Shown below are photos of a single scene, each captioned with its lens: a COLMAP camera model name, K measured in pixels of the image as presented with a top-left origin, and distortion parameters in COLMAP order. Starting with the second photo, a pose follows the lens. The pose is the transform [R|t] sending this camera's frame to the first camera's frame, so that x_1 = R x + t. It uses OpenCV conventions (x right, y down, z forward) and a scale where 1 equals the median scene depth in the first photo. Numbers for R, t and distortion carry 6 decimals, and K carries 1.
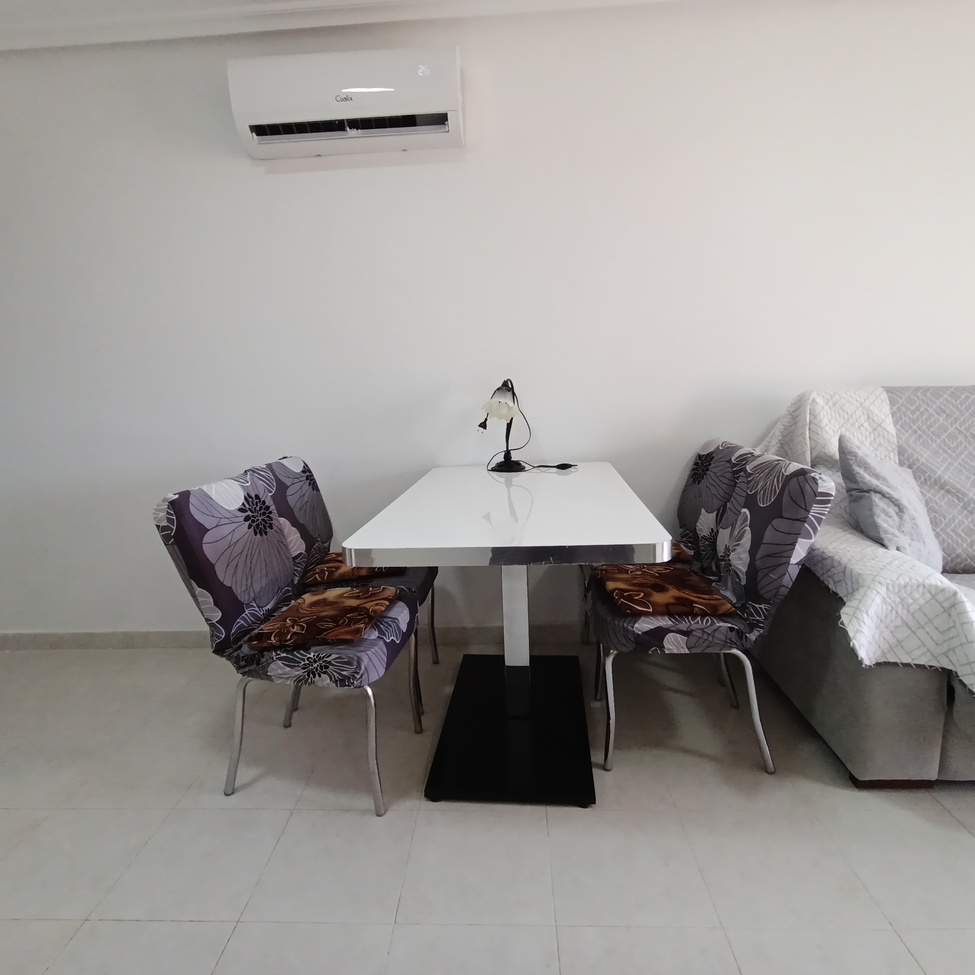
lens RADIAL K [[591.4, 0, 479.4], [0, 591.4, 484.0], [0, 0, 1]] dist [-0.036194, 0.026036]
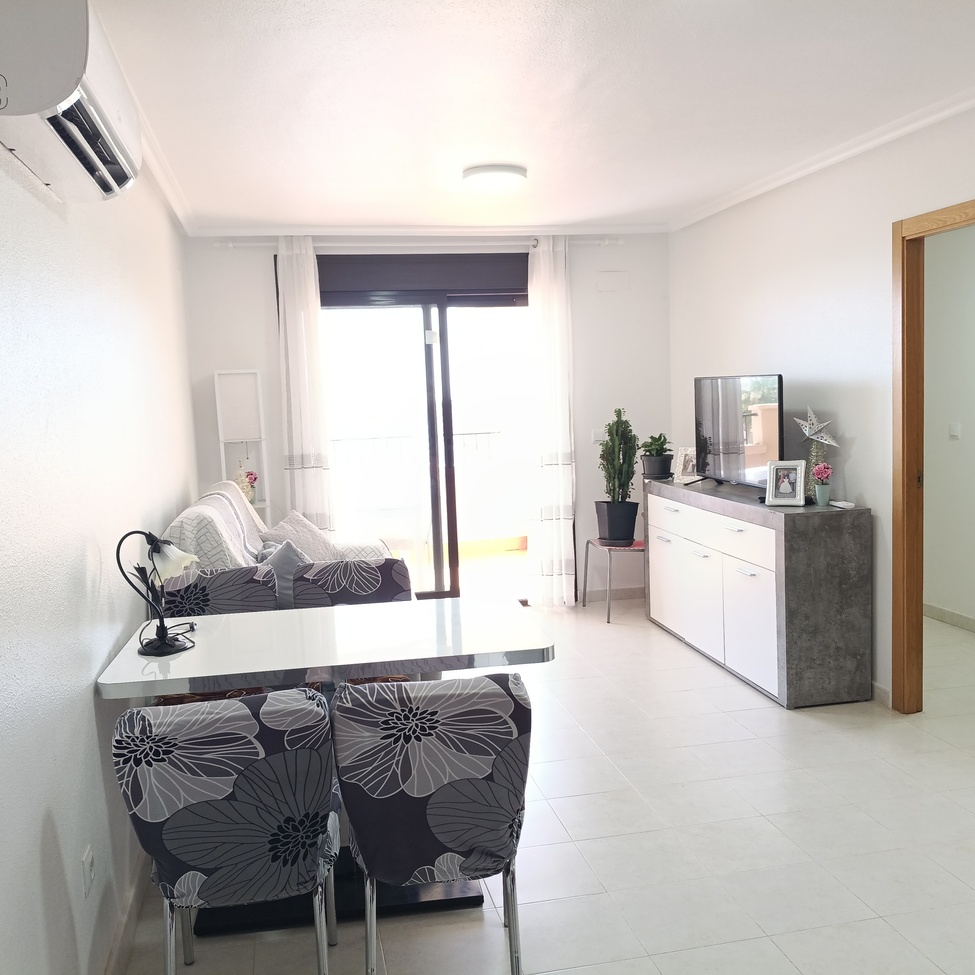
lens RADIAL K [[972.2, 0, 487.5], [0, 972.2, 487.5], [0, 0, 1]] dist [0.077237, -0.008499]
pose [[-0.250782, -0.048777, 0.966814, -1.780105], [0.206898, 0.972952, 0.102754, -0.381501], [-0.945675, 0.225800, -0.233906, 1.237192]]
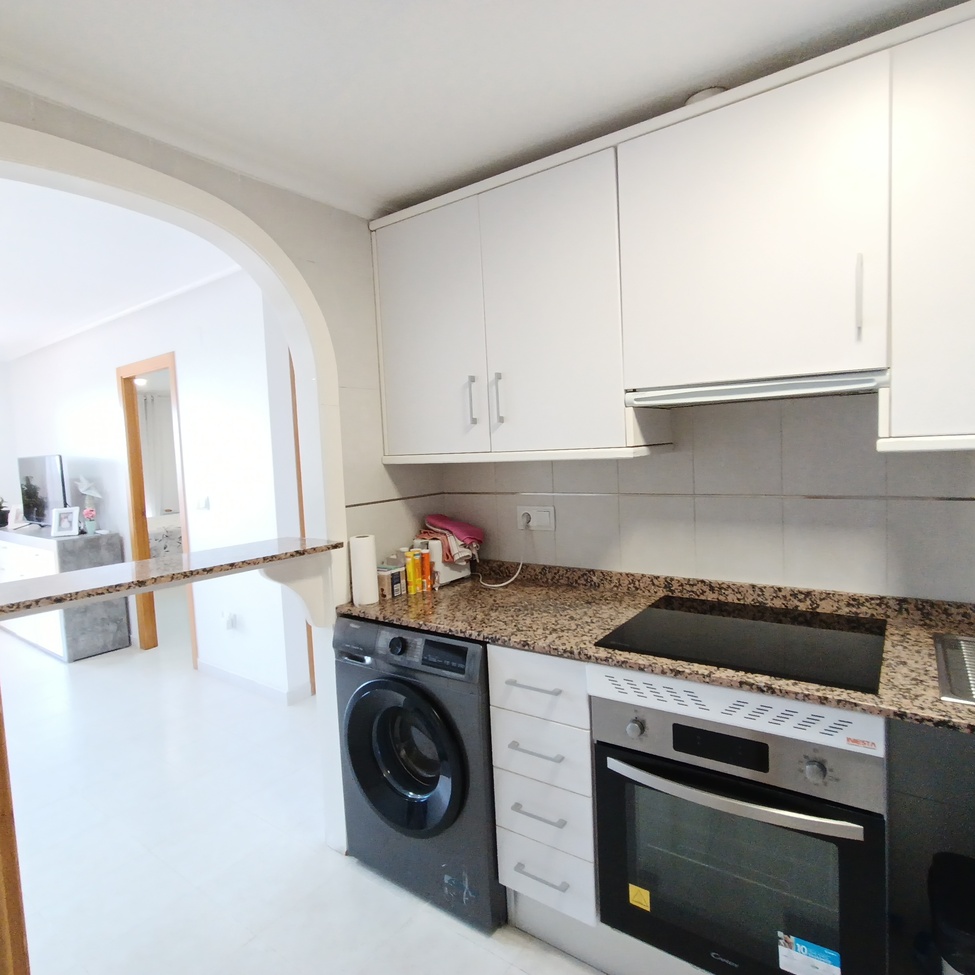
lens RADIAL K [[593.2, 0, 478.6], [0, 593.2, 483.7], [0, 0, 1]] dist [-0.037591, 0.023130]
pose [[-0.825912, 0.046243, 0.561899, -2.385215], [0.170327, 0.970528, 0.170485, -0.229938], [-0.537455, 0.236512, -0.809447, 0.875809]]
